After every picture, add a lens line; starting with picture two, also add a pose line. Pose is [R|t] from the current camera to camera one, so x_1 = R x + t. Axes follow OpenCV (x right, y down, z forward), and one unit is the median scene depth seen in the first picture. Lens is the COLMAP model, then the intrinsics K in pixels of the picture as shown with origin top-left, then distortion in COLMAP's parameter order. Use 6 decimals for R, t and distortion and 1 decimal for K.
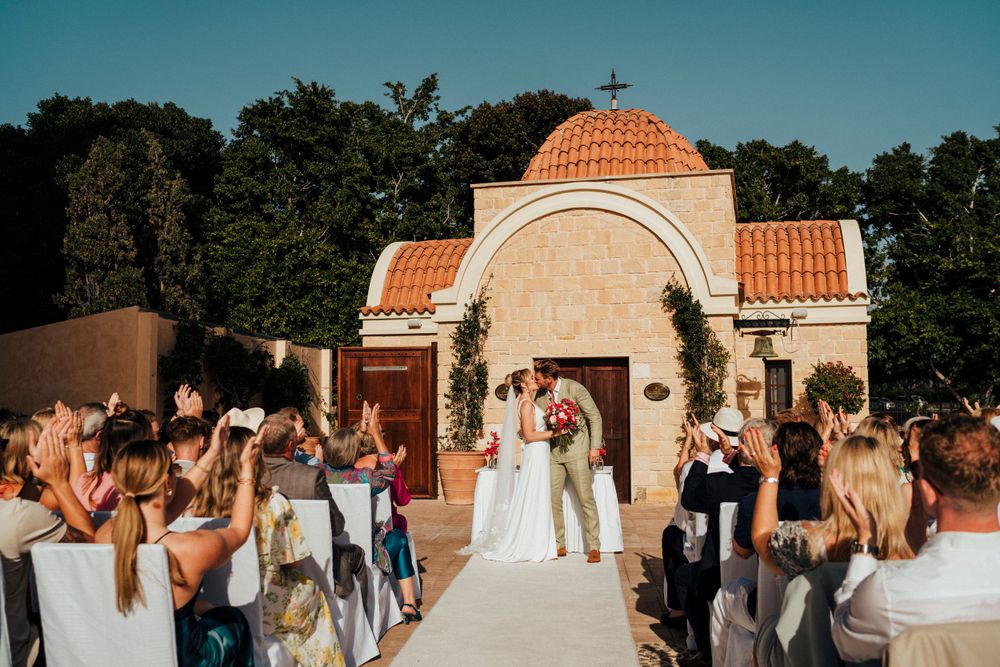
lens RADIAL K [[990.3, 0, 514.9], [0, 990.3, 335.9], [0, 0, 1]] dist [-0.105195, 0.110215]
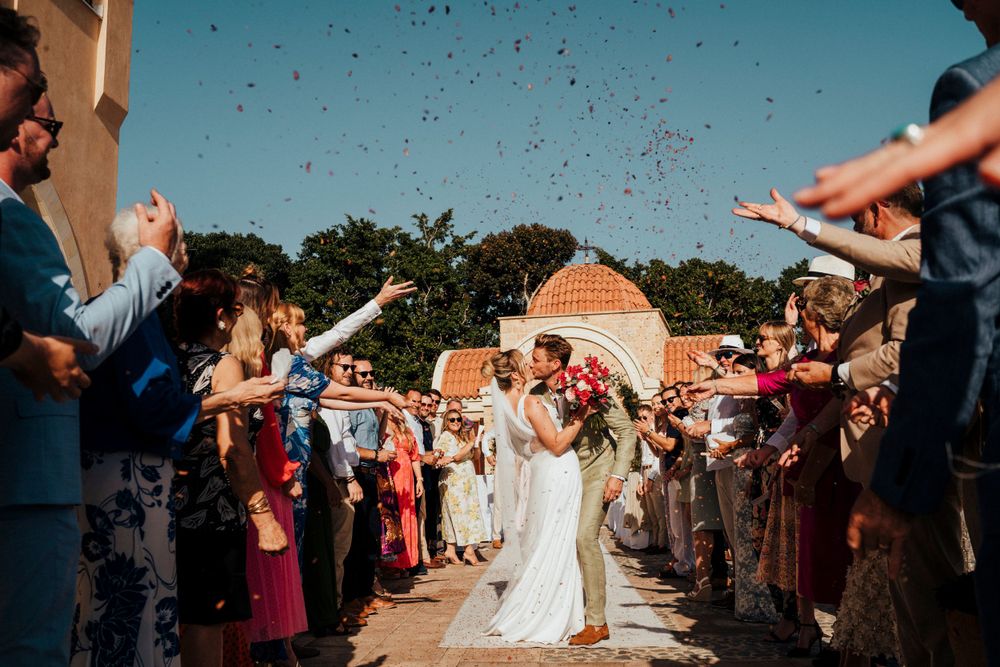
lens RADIAL K [[990.3, 0, 514.9], [0, 990.3, 335.9], [0, 0, 1]] dist [-0.105195, 0.110215]
pose [[0.999672, -0.012621, 0.022275, -0.036978], [0.014009, 0.997895, -0.063318, -0.015364], [-0.021429, 0.063609, 0.997745, -0.414508]]
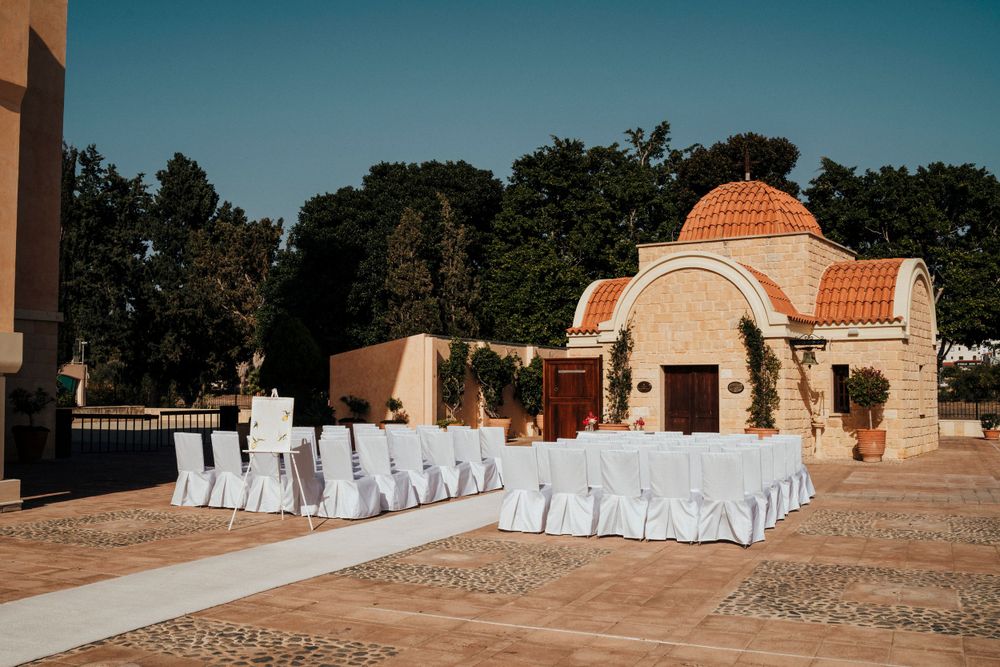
lens RADIAL K [[1007.2, 0, 494.8], [0, 1007.2, 345.6], [0, 0, 1]] dist [-0.088149, 0.034792]
pose [[0.941339, -0.008845, -0.337347, 0.183103], [0.019466, 0.999415, 0.028113, -0.034681], [0.336901, -0.033030, 0.940960, -0.341809]]
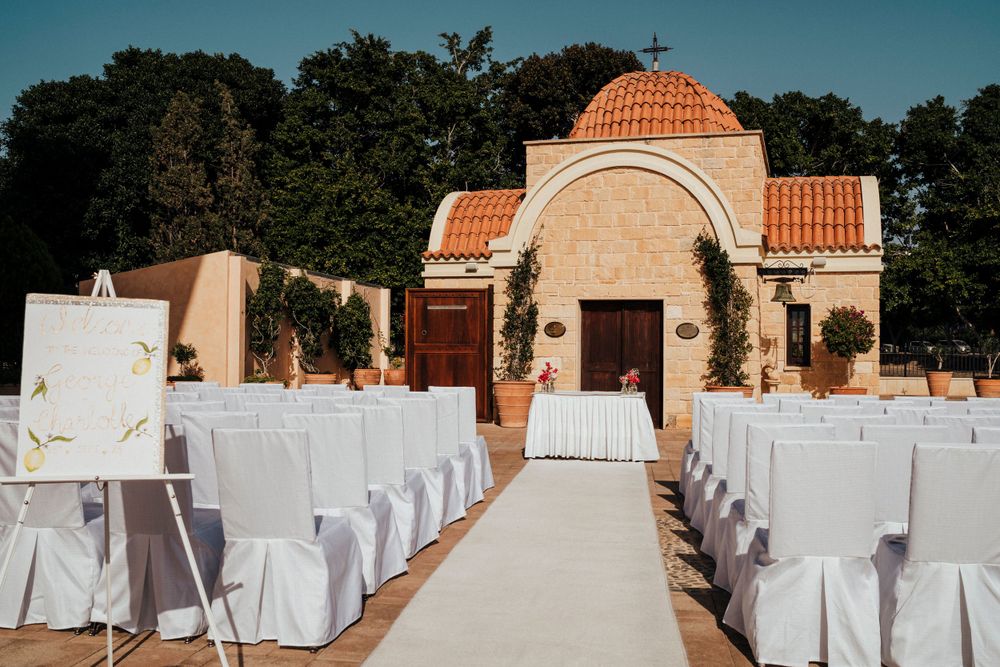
lens RADIAL K [[990.3, 0, 514.9], [0, 990.3, 335.9], [0, 0, 1]] dist [-0.105195, 0.110215]
pose [[0.999065, 0.012285, -0.041460, -0.003958], [-0.009686, 0.998009, 0.062317, -0.003720], [0.042143, -0.061858, 0.997195, -0.078276]]
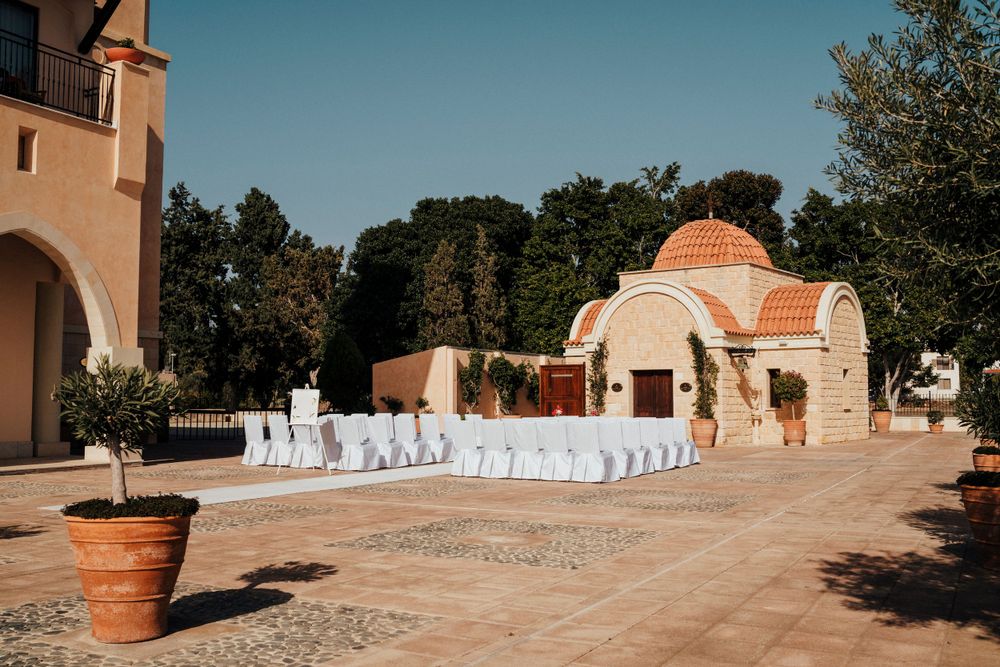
lens RADIAL K [[990.3, 0, 514.9], [0, 990.3, 335.9], [0, 0, 1]] dist [-0.105195, 0.110215]
pose [[0.922512, -0.021675, -0.385359, 0.336298], [0.026362, 0.999629, 0.006884, -0.038371], [0.385067, -0.016510, 0.922741, -0.527671]]
